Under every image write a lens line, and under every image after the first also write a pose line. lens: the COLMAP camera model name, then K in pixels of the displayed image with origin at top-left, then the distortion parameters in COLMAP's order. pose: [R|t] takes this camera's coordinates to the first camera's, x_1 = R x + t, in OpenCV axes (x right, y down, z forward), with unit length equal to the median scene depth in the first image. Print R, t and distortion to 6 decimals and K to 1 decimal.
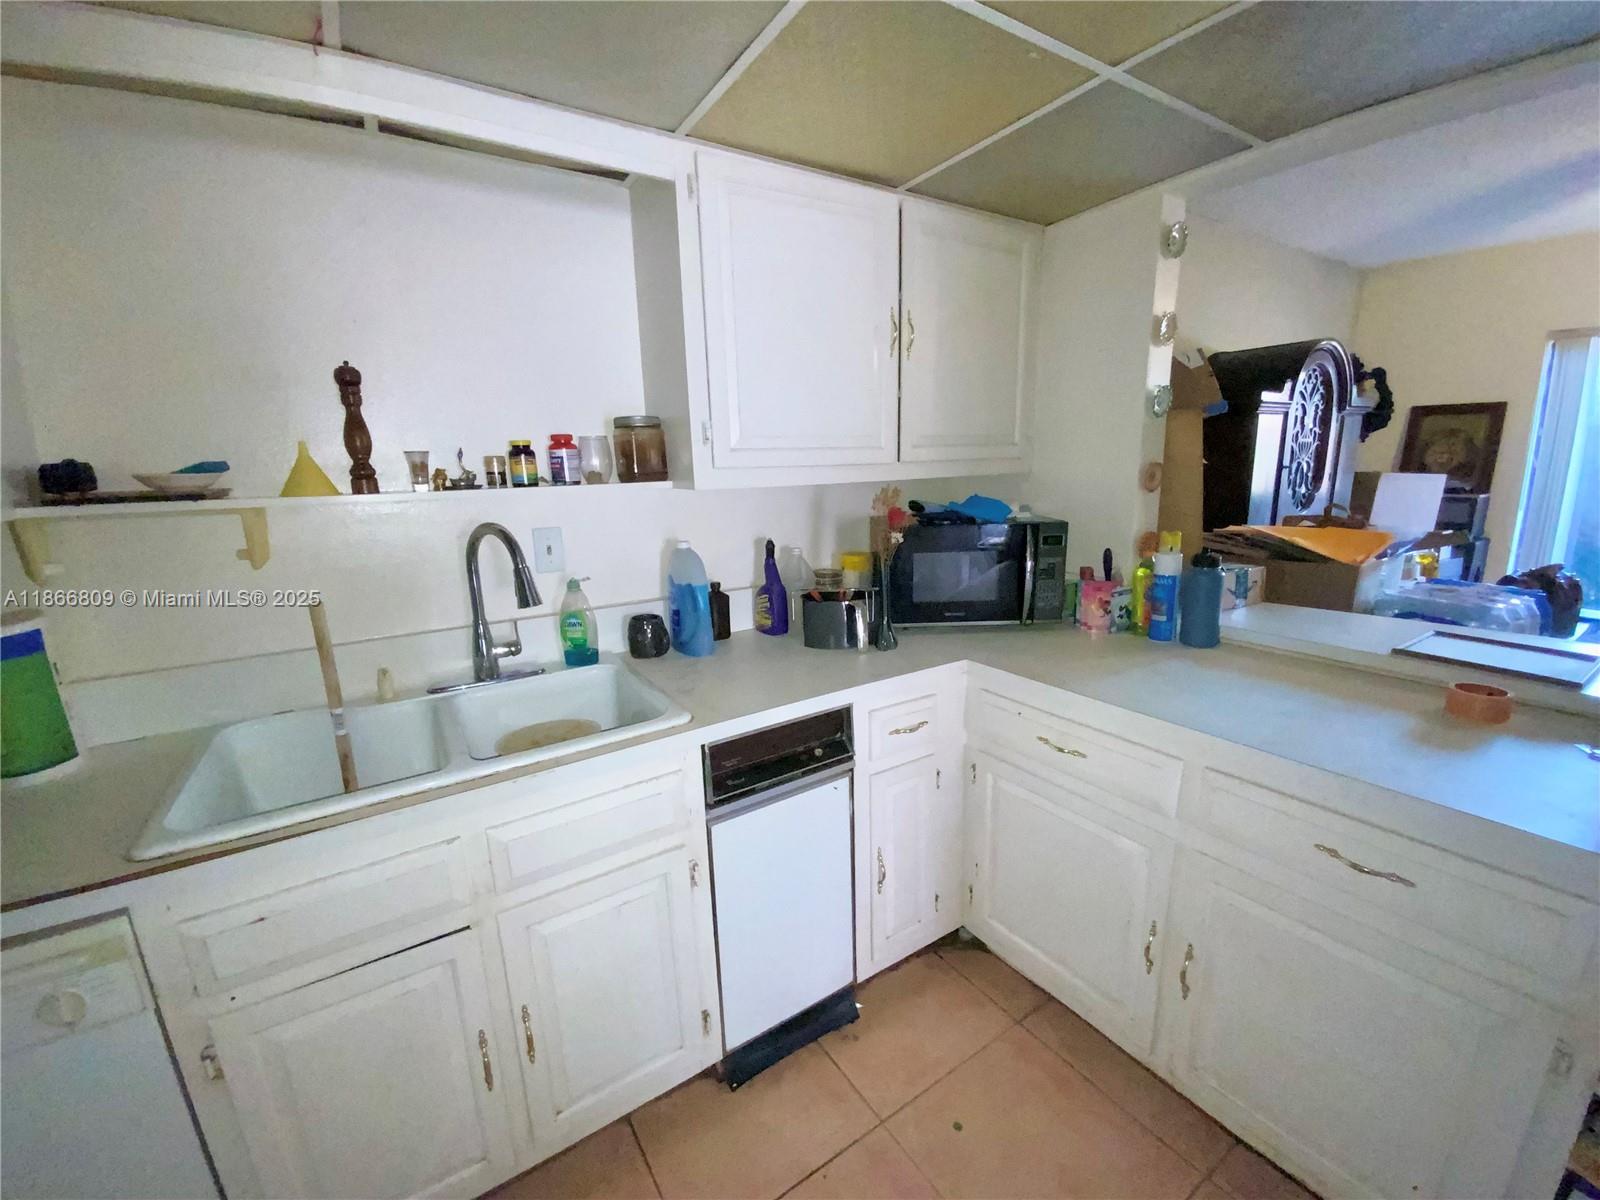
lens RADIAL K [[648.7, 0, 809.0], [0, 648.7, 608.4], [0, 0, 1]] dist [-0.000773, -0.004986]
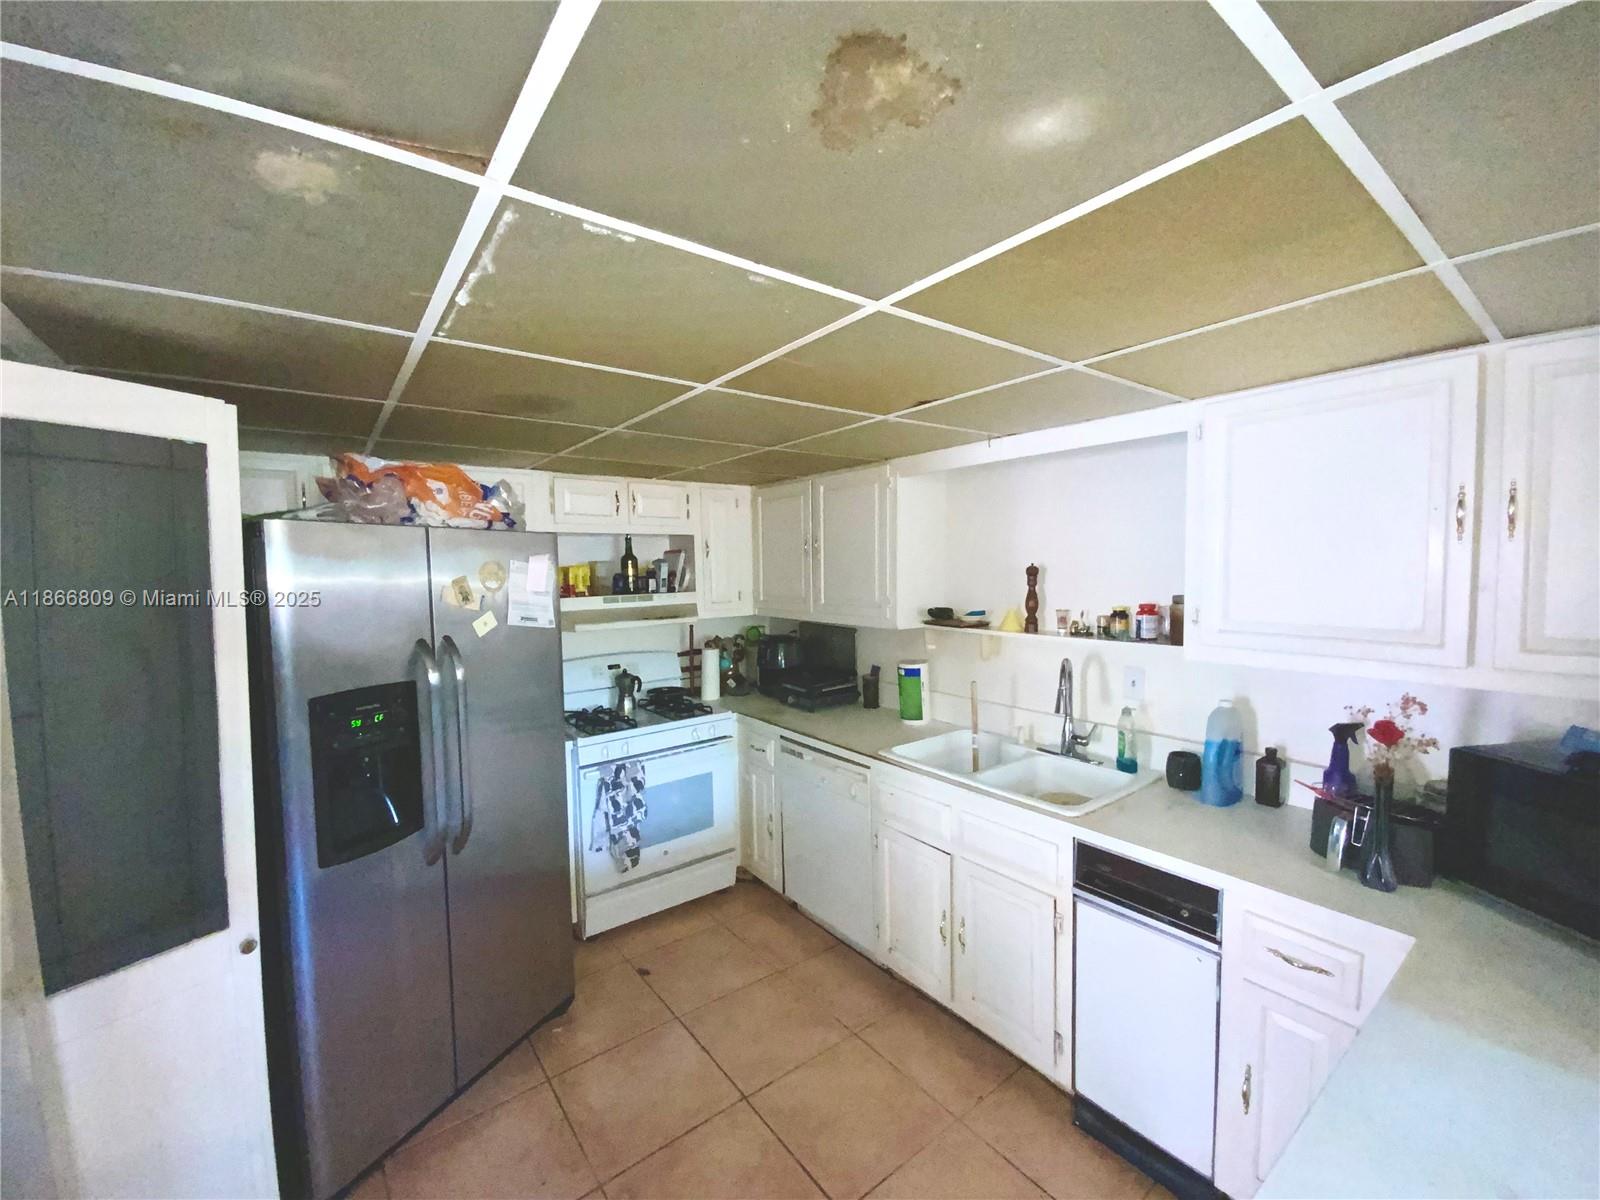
lens RADIAL K [[648.7, 0, 804.2], [0, 648.7, 595.2], [0, 0, 1]] dist [-0.000773, -0.004986]
pose [[0.067006, 0.077826, -0.994713, 0.977326], [-0.205604, 0.976634, 0.062562, -0.229921], [0.976339, 0.200325, 0.081442, 0.168042]]
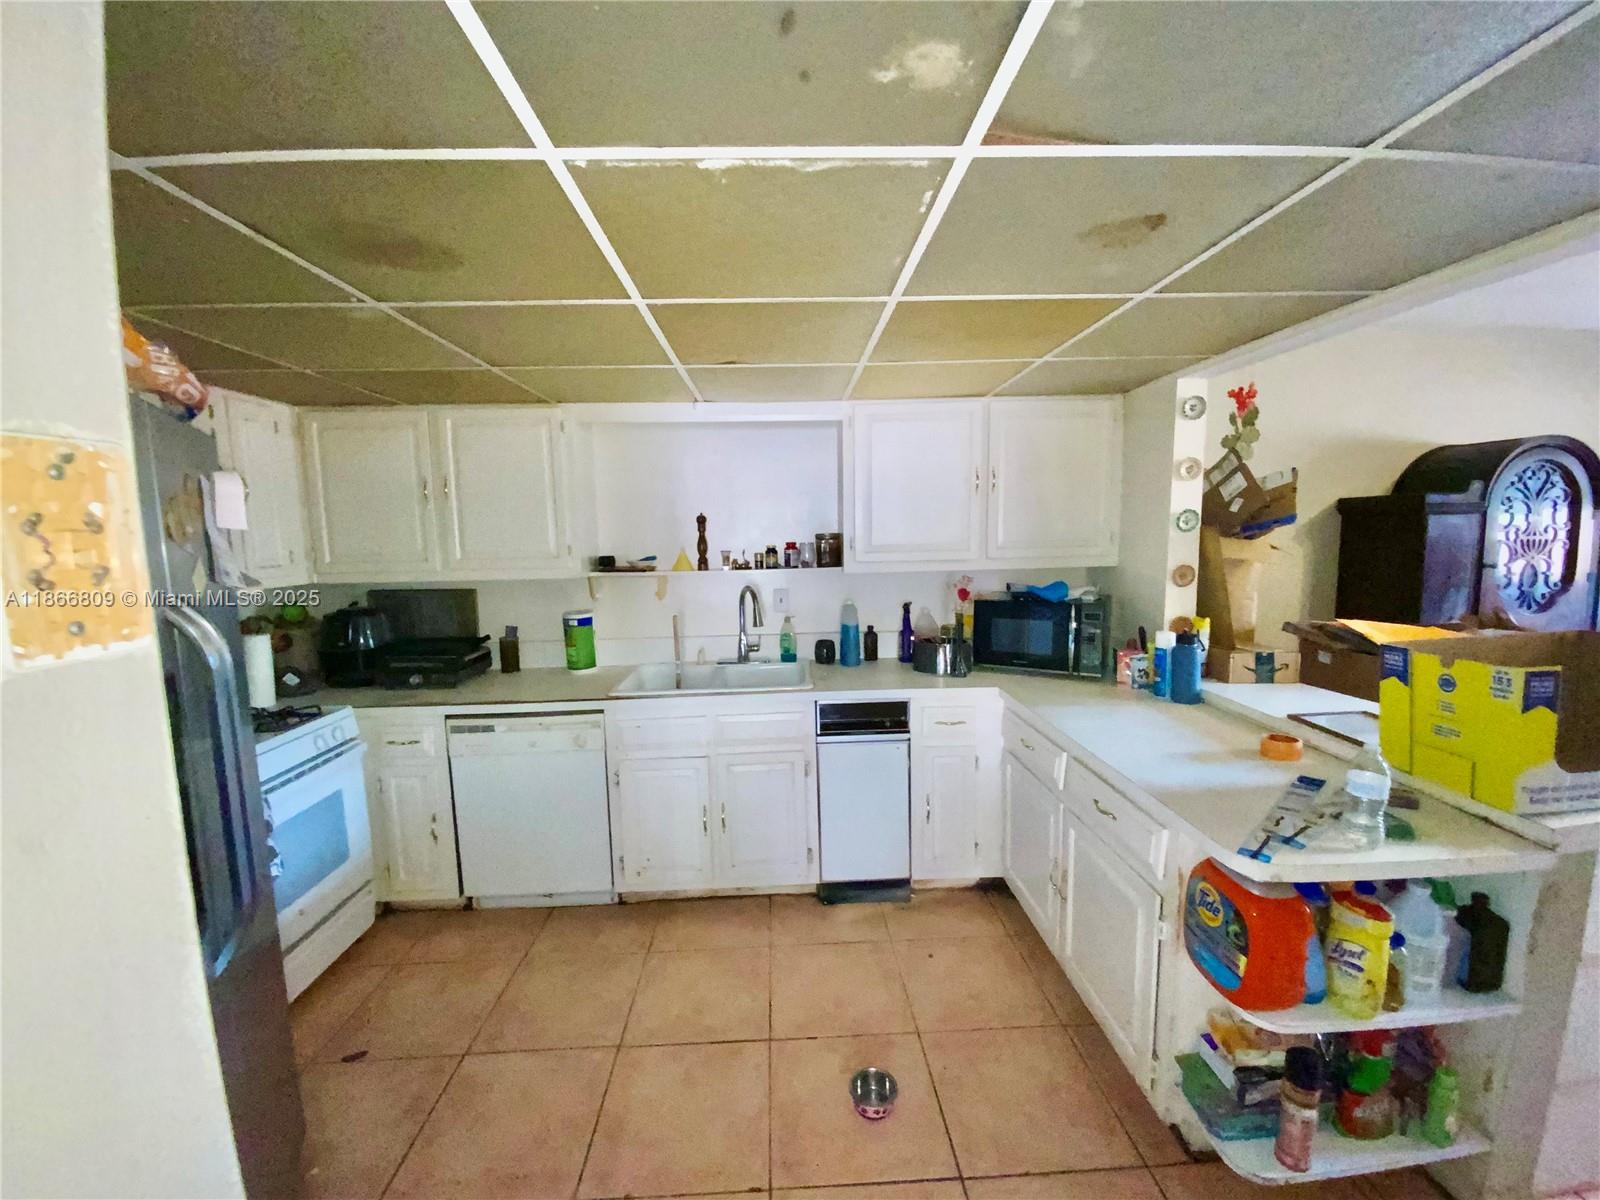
lens RADIAL K [[648.7, 0, 822.2], [0, 648.7, 616.8], [0, 0, 1]] dist [-0.000773, -0.004986]
pose [[0.865070, 0.076744, -0.495746, 0.688097], [-0.114011, 0.992446, -0.045312, 0.031188], [0.488523, 0.095719, 0.867285, -0.626021]]
